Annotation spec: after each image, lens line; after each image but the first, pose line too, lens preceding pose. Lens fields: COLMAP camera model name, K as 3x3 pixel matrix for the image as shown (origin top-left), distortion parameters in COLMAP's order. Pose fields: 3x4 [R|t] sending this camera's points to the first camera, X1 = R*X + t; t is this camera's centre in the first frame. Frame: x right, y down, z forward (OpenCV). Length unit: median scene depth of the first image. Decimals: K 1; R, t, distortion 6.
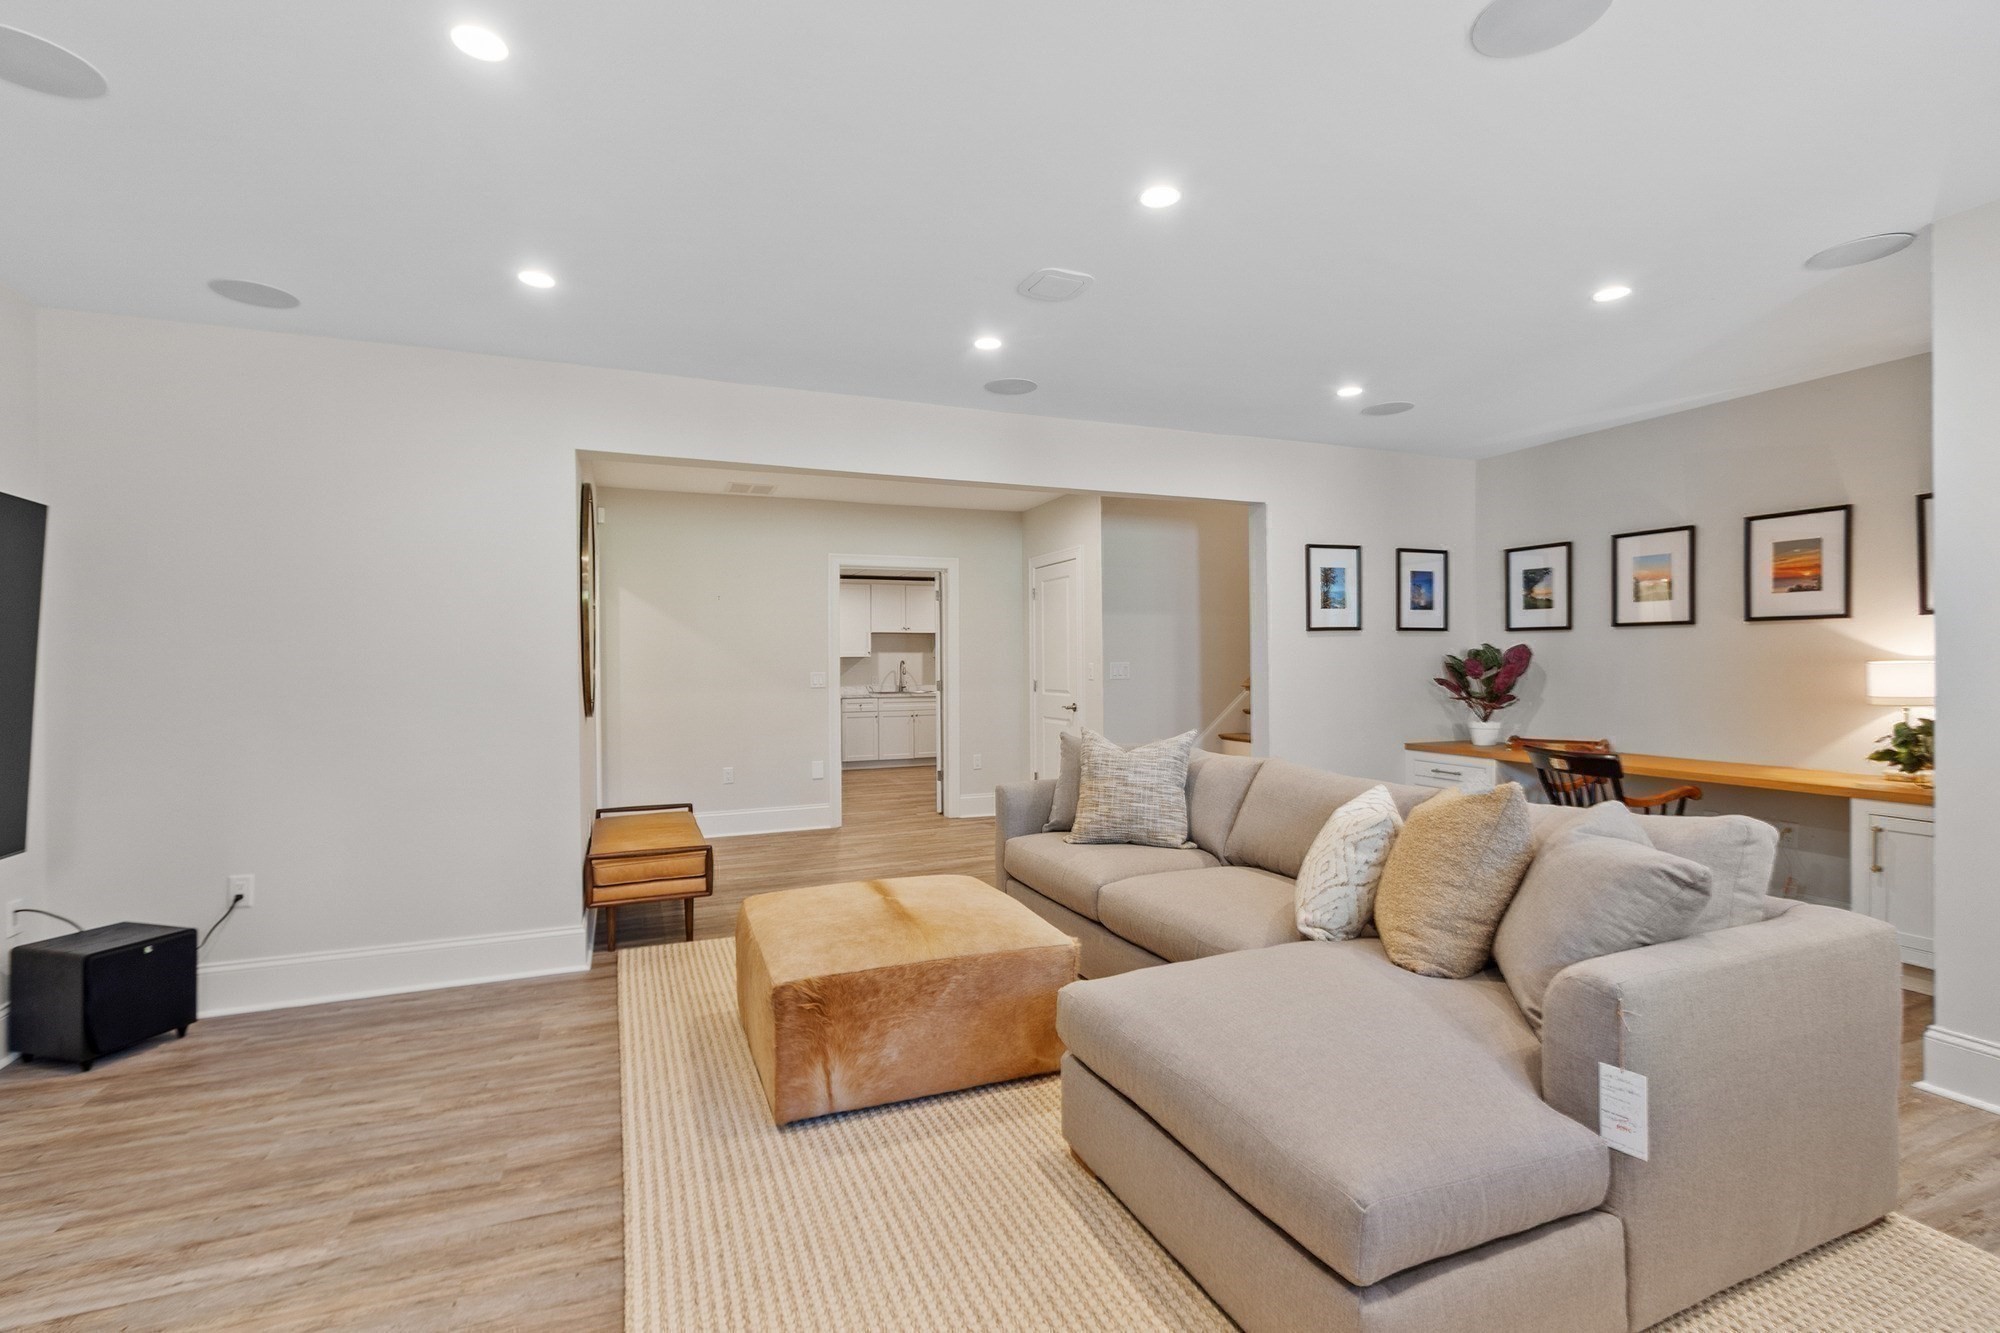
lens RADIAL K [[873.9, 0, 992.5], [0, 873.9, 673.7], [0, 0, 1]] dist [0.009622, 0.000210]
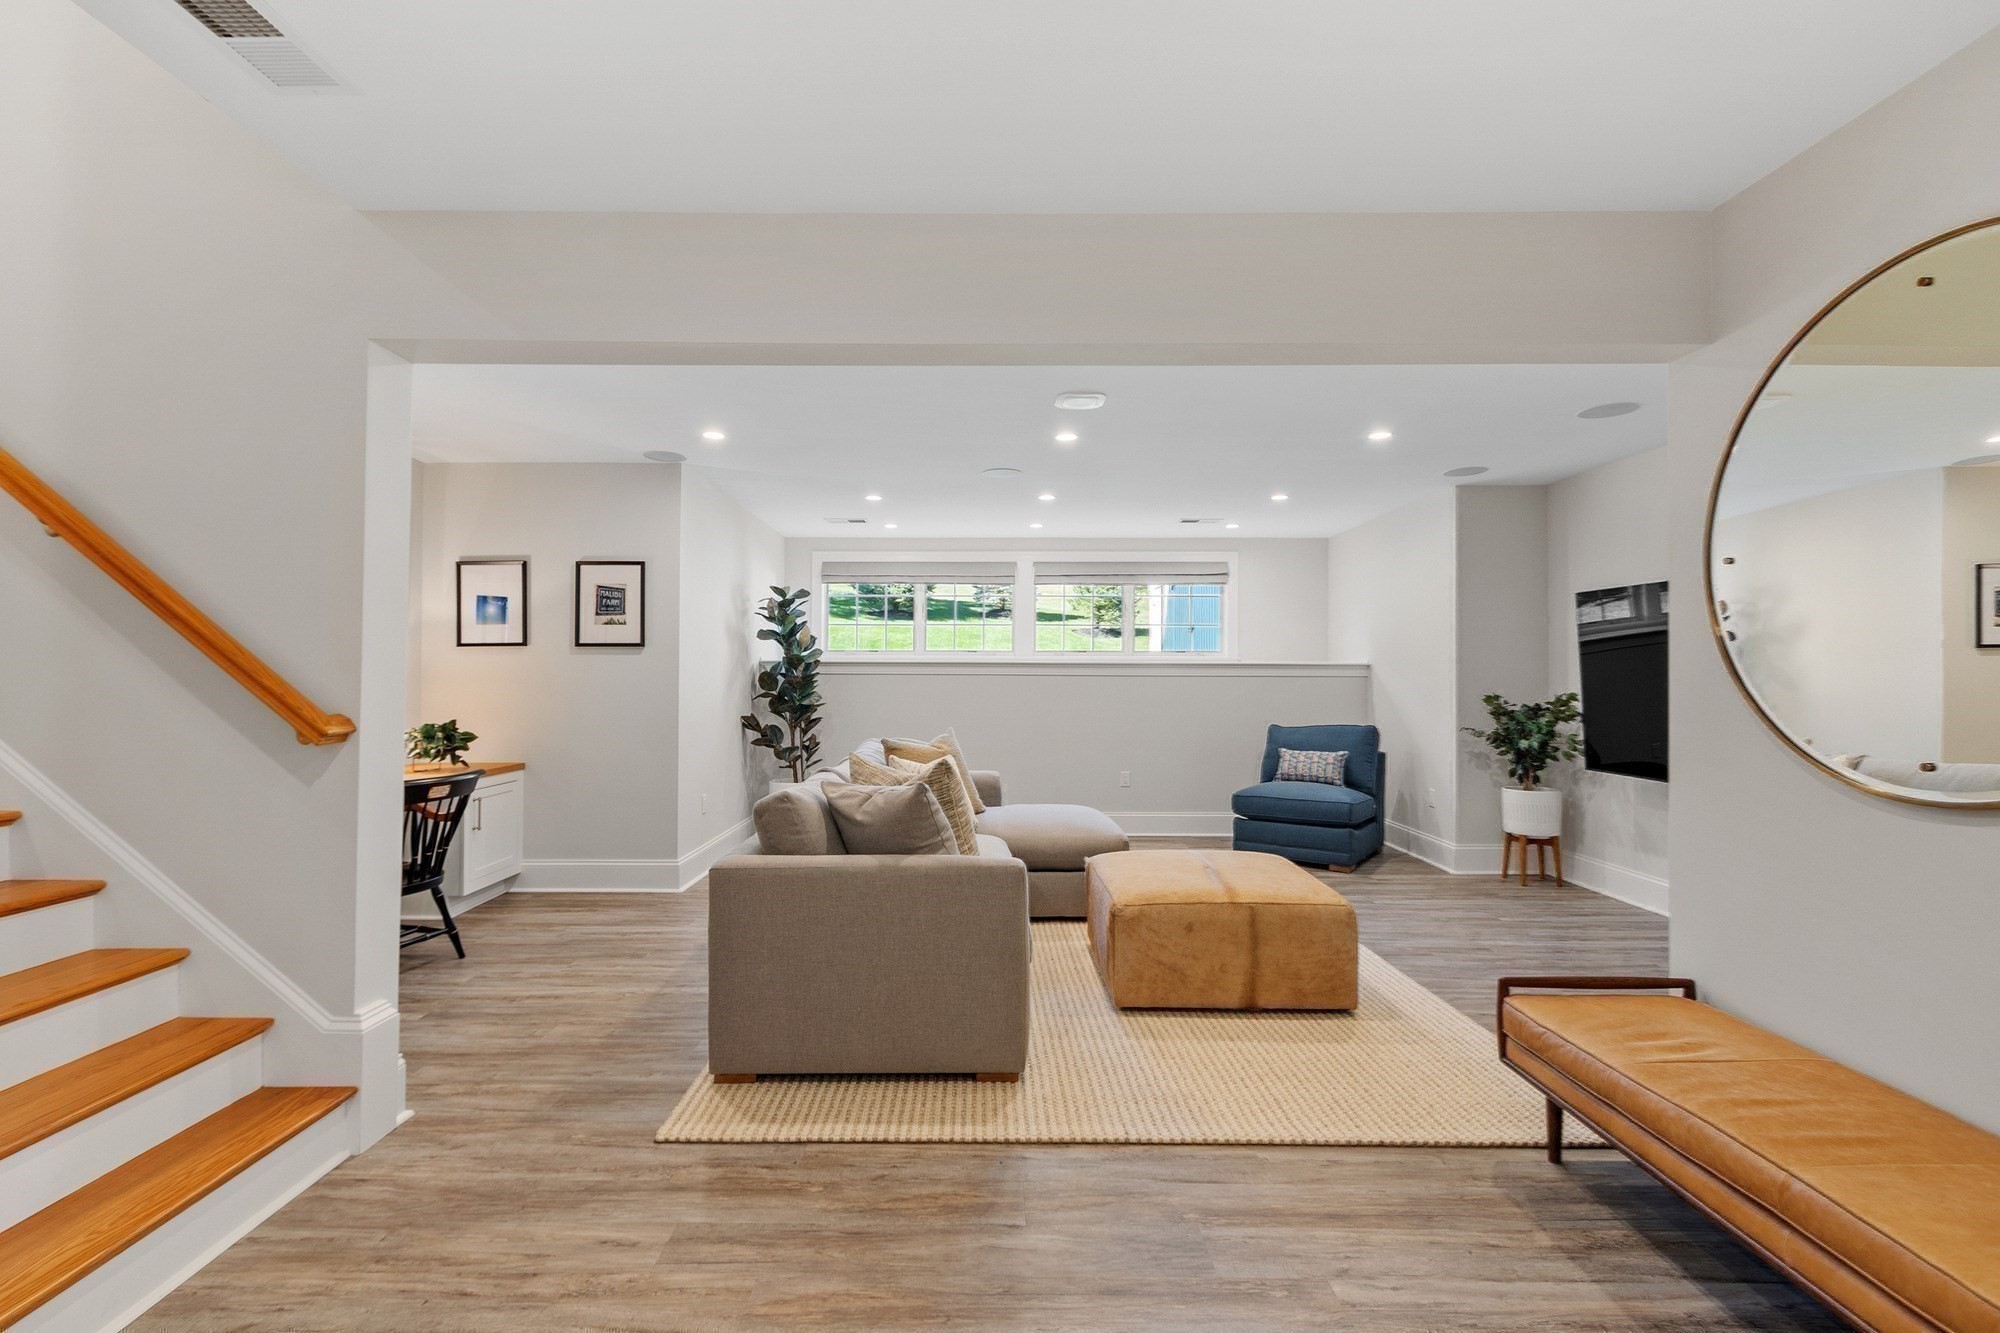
lens RADIAL K [[873.9, 0, 992.5], [0, 873.9, 673.7], [0, 0, 1]] dist [0.009622, 0.000210]
pose [[-0.924925, 0.009767, 0.380024, -0.364740], [0.009413, 0.999952, -0.002789, -0.016479], [-0.380033, 0.000997, -0.924972, 2.731451]]
